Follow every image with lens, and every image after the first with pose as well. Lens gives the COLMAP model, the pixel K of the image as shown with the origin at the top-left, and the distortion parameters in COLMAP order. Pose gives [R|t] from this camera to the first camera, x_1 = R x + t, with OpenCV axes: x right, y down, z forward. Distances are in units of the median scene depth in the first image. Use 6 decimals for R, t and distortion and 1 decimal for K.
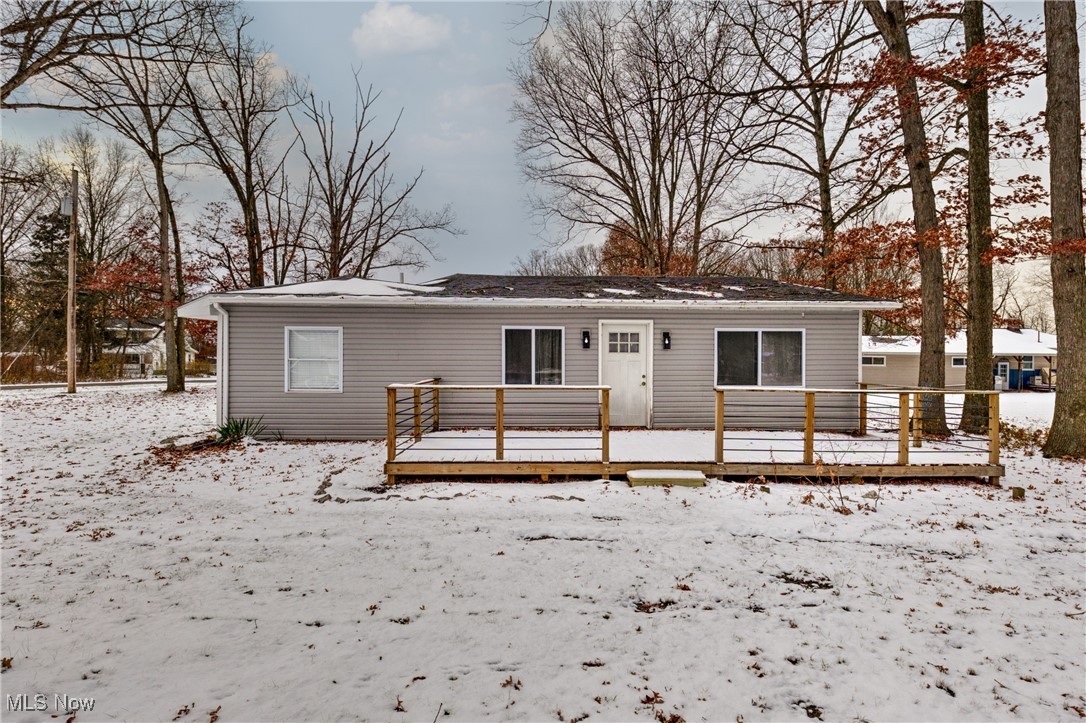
lens RADIAL K [[508.3, 0, 543.0], [0, 508.3, 361.5], [0, 0, 1]] dist [-0.000645, 0.000413]
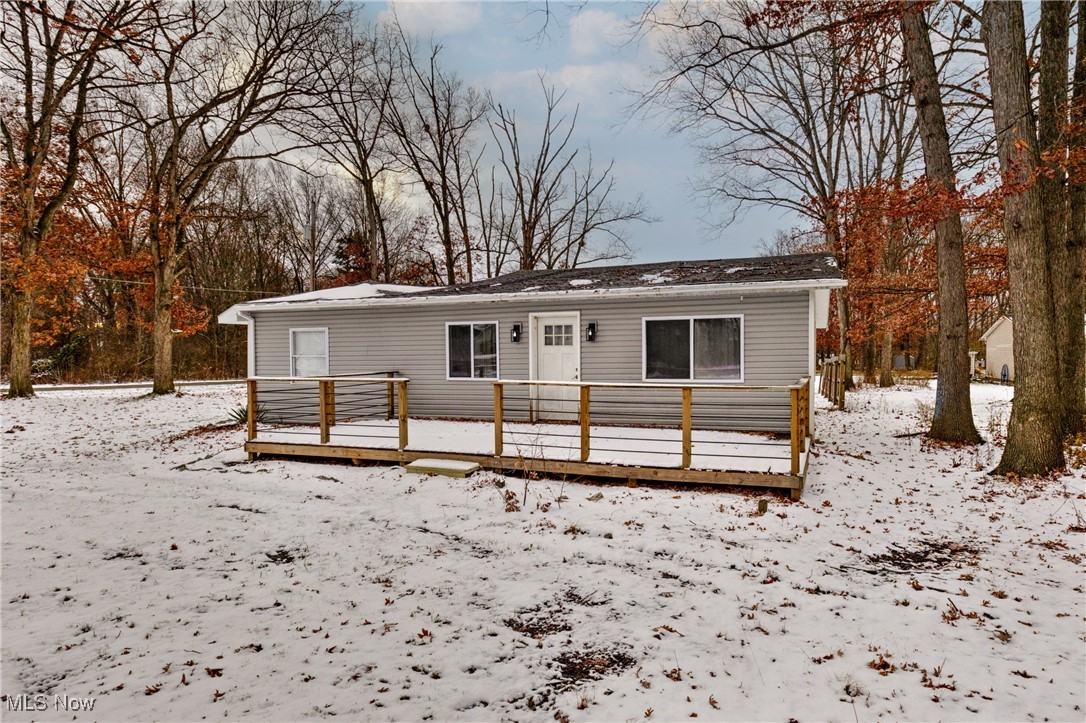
lens RADIAL K [[531.9, 0, 596.9], [0, 531.9, 357.3], [0, 0, 1]] dist [0.001329, 0.000802]
pose [[0.947229, -0.010090, -0.320400, 0.569449], [0.011602, 0.999929, 0.002811, 0.003655], [0.320349, -0.006381, 0.947278, 0.050326]]
